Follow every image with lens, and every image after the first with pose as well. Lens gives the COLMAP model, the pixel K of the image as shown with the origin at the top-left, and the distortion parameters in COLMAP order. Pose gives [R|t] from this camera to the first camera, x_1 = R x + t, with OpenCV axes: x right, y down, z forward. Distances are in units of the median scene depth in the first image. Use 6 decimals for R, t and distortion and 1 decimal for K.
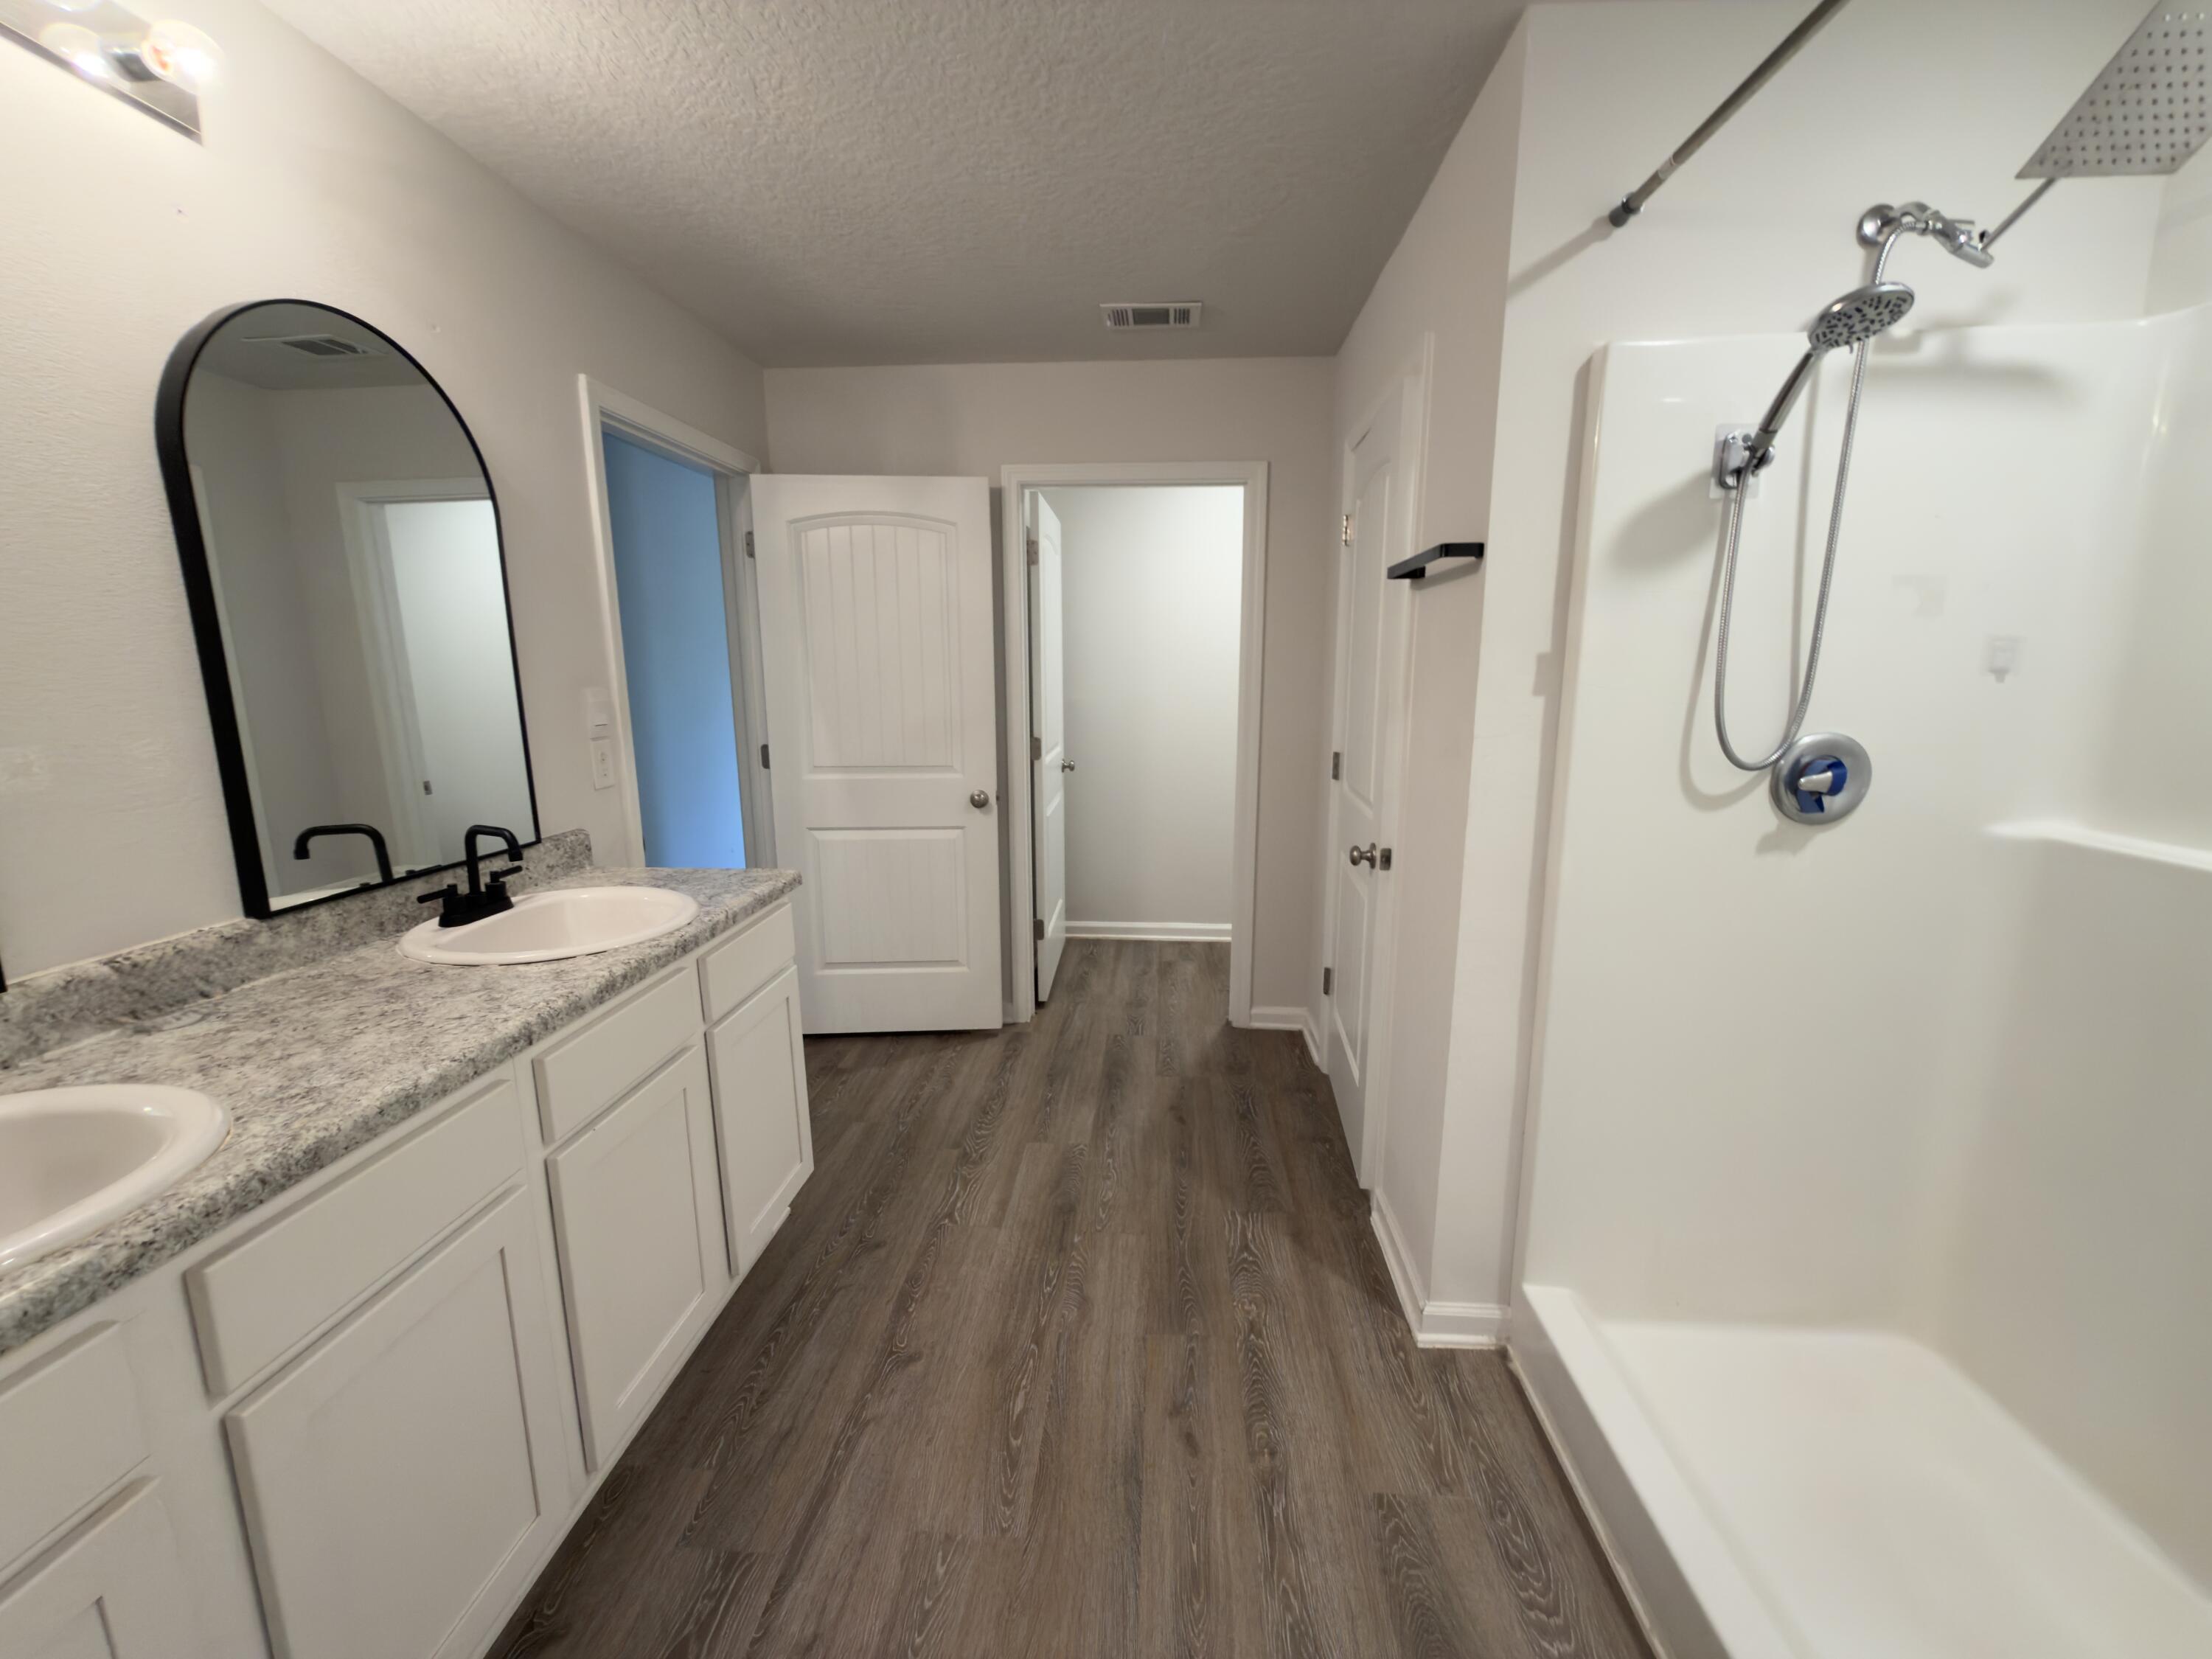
lens RADIAL K [[865.8, 0, 1106.0], [0, 865.8, 829.5], [0, 0, 1]] dist [0.000214, 0.000089]
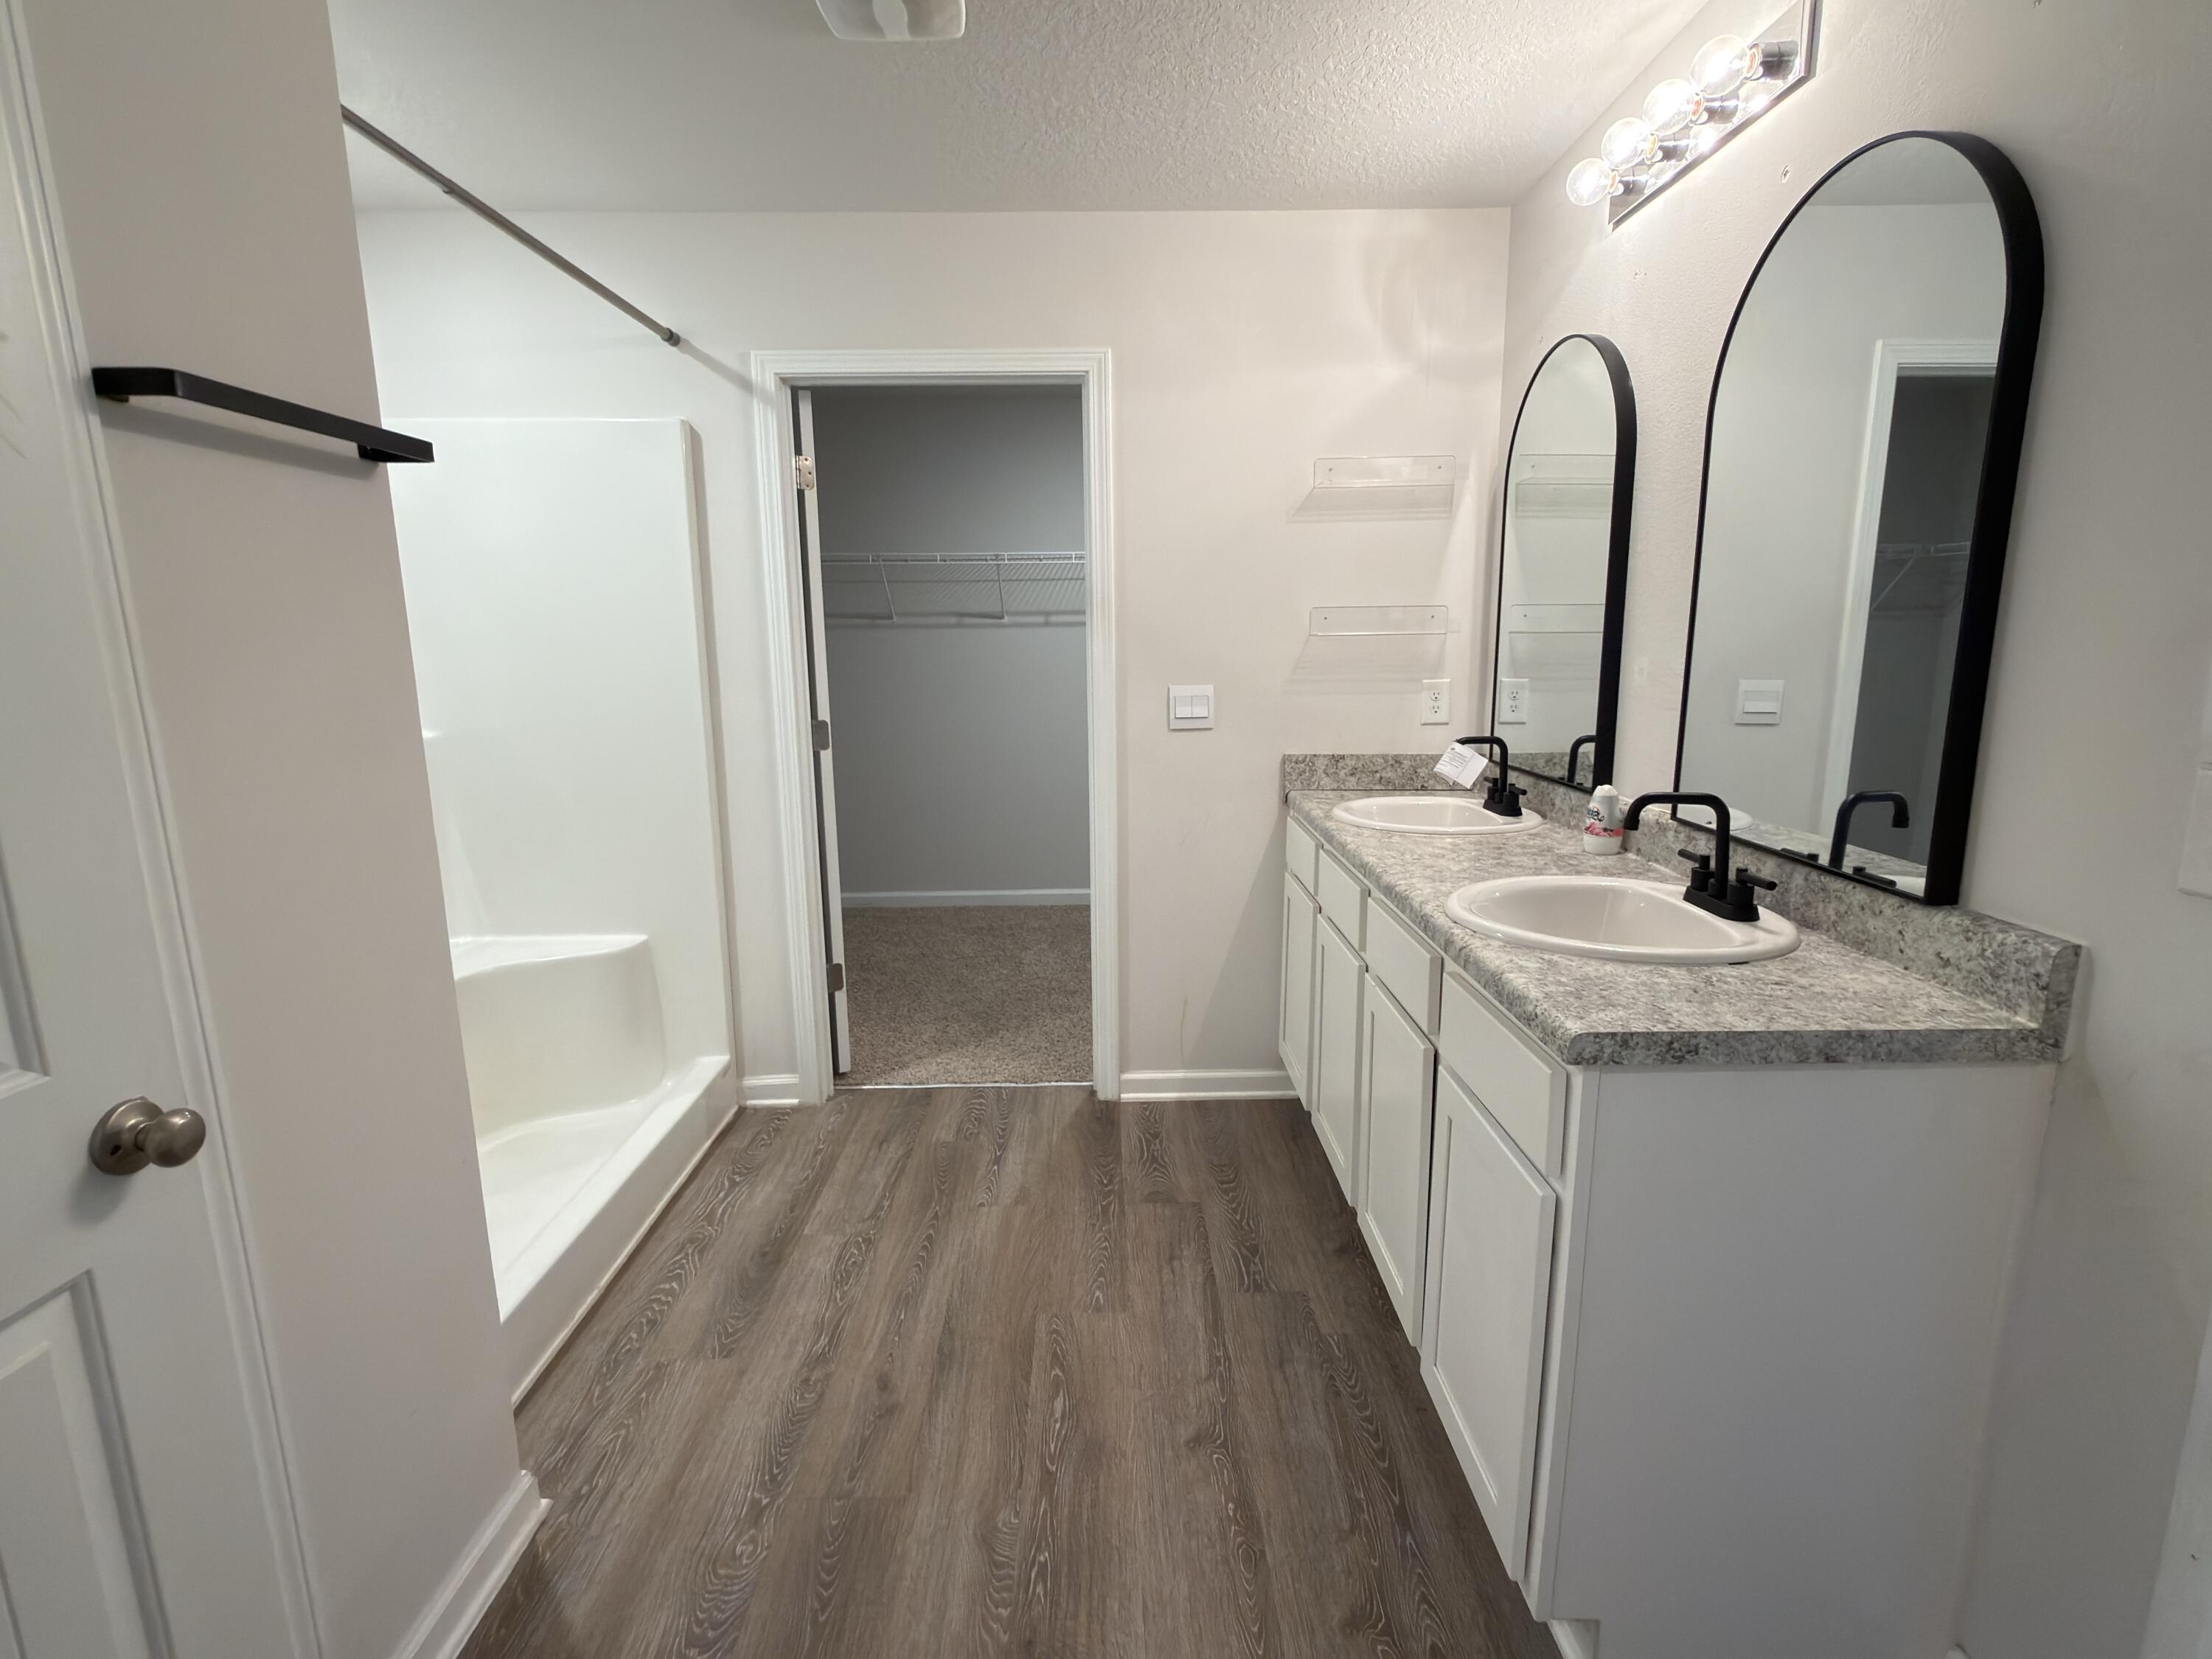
lens RADIAL K [[1059.9, 0, 1106.0], [0, 1059.9, 829.5], [0, 0, 1]] dist [-0.001432, -0.000330]
pose [[-0.997004, 0.029634, -0.071446, -0.087497], [0.001994, 0.933239, 0.359250, -0.323454], [0.077322, 0.358032, -0.930502, 1.841418]]
